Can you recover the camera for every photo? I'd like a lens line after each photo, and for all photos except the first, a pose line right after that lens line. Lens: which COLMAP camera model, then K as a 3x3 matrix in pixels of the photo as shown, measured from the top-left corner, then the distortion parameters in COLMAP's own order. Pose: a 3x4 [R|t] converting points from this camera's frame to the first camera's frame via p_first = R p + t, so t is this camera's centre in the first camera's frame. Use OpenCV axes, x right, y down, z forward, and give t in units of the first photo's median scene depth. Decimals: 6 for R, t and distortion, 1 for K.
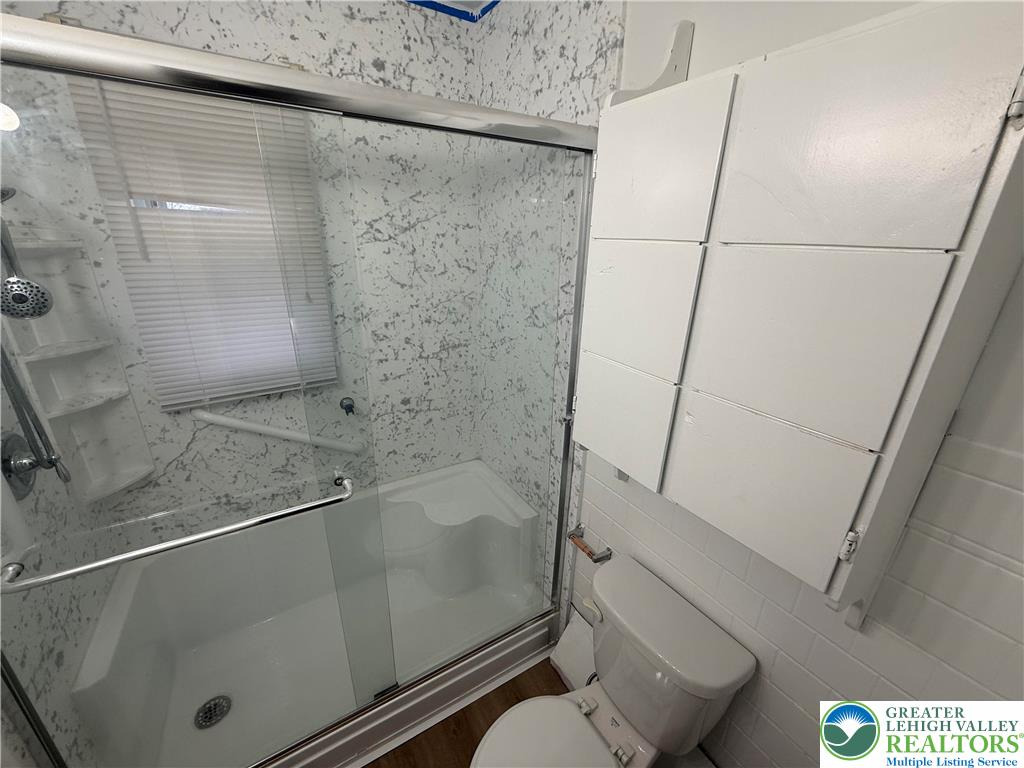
lens RADIAL K [[406.5, 0, 508.7], [0, 406.5, 384.1], [0, 0, 1]] dist [-0.001359, 0.000095]
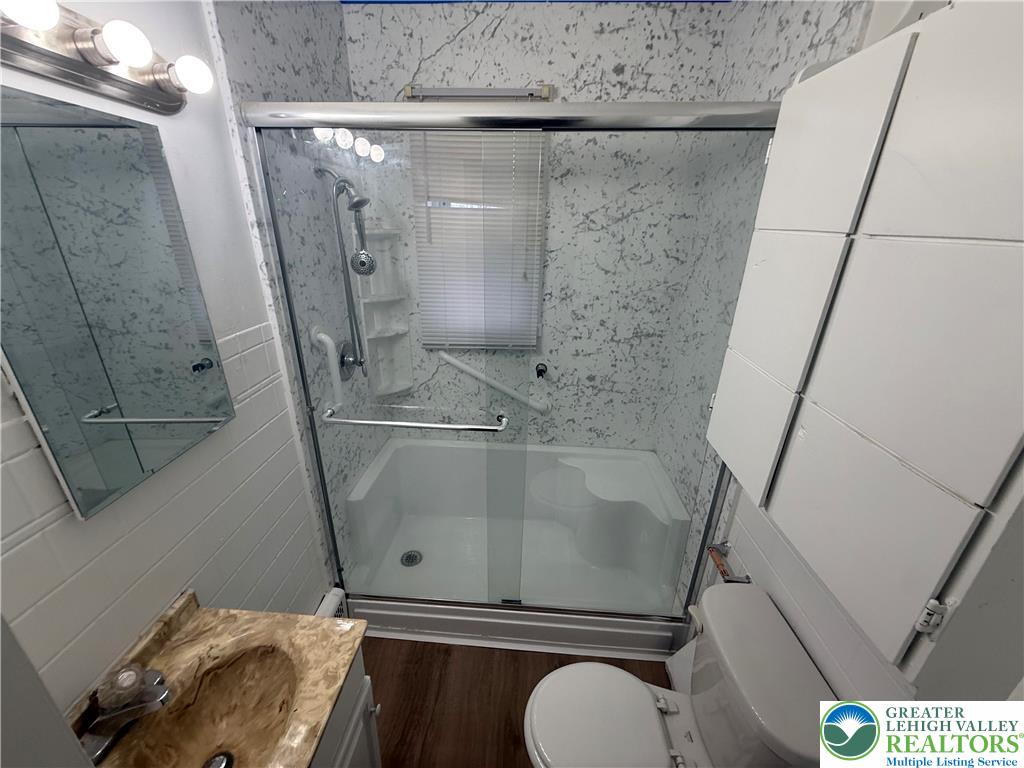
lens RADIAL K [[406.5, 0, 508.7], [0, 406.5, 384.1], [0, 0, 1]] dist [-0.001359, 0.000095]
pose [[0.820916, 0.206321, -0.532474, 0.181522], [-0.194406, 0.977724, 0.079128, 0.017892], [0.536938, 0.038559, 0.842740, -0.052254]]
